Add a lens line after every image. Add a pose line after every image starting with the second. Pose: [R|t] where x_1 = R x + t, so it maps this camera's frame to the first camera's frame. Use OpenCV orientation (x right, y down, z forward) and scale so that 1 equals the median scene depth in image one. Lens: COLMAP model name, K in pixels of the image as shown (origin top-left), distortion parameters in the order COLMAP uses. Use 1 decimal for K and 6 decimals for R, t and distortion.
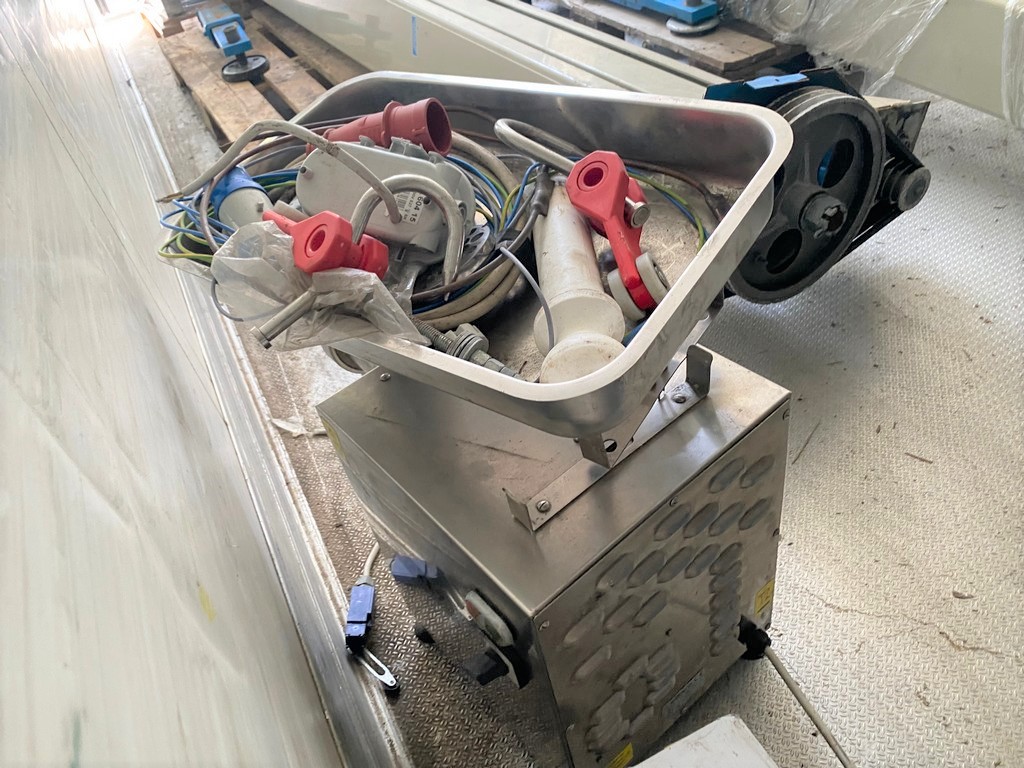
lens RADIAL K [[800.9, 0, 513.4], [0, 800.9, 388.2], [0, 0, 1]] dist [-0.006354, -0.001500]
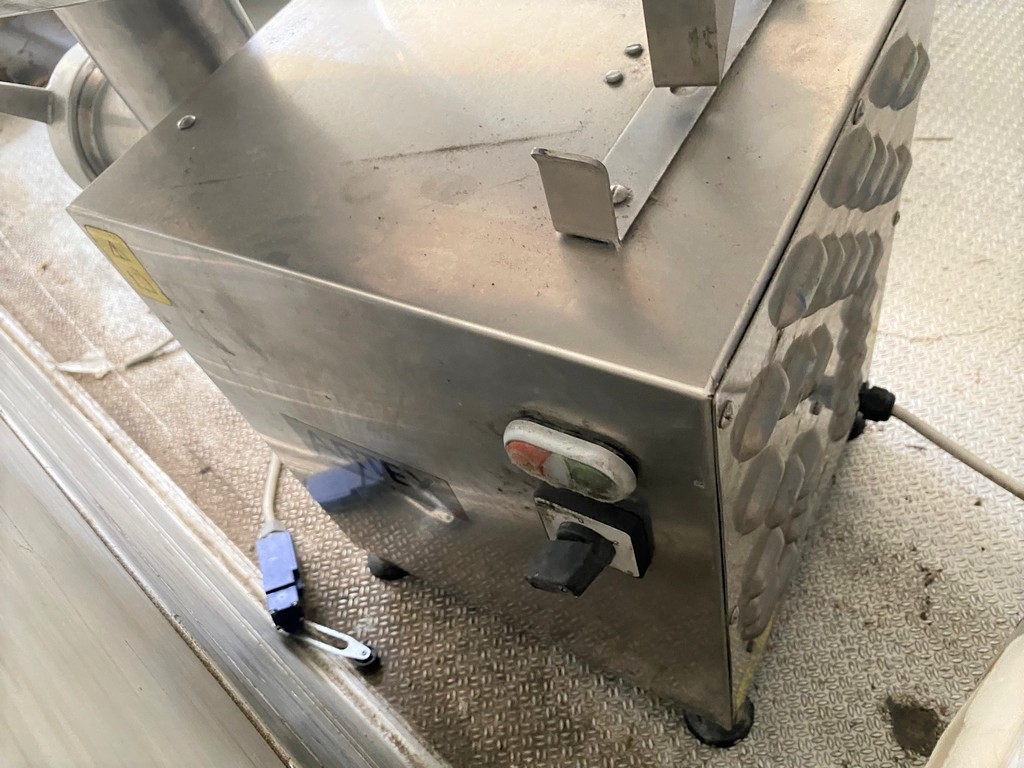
lens RADIAL K [[800.9, 0, 513.4], [0, 800.9, 388.2], [0, 0, 1]] dist [-0.006354, -0.001500]
pose [[0.936794, -0.304958, 0.171517, -0.080975], [0.286463, 0.949974, 0.124451, 0.112489], [-0.200889, -0.067452, 0.977289, 0.341988]]
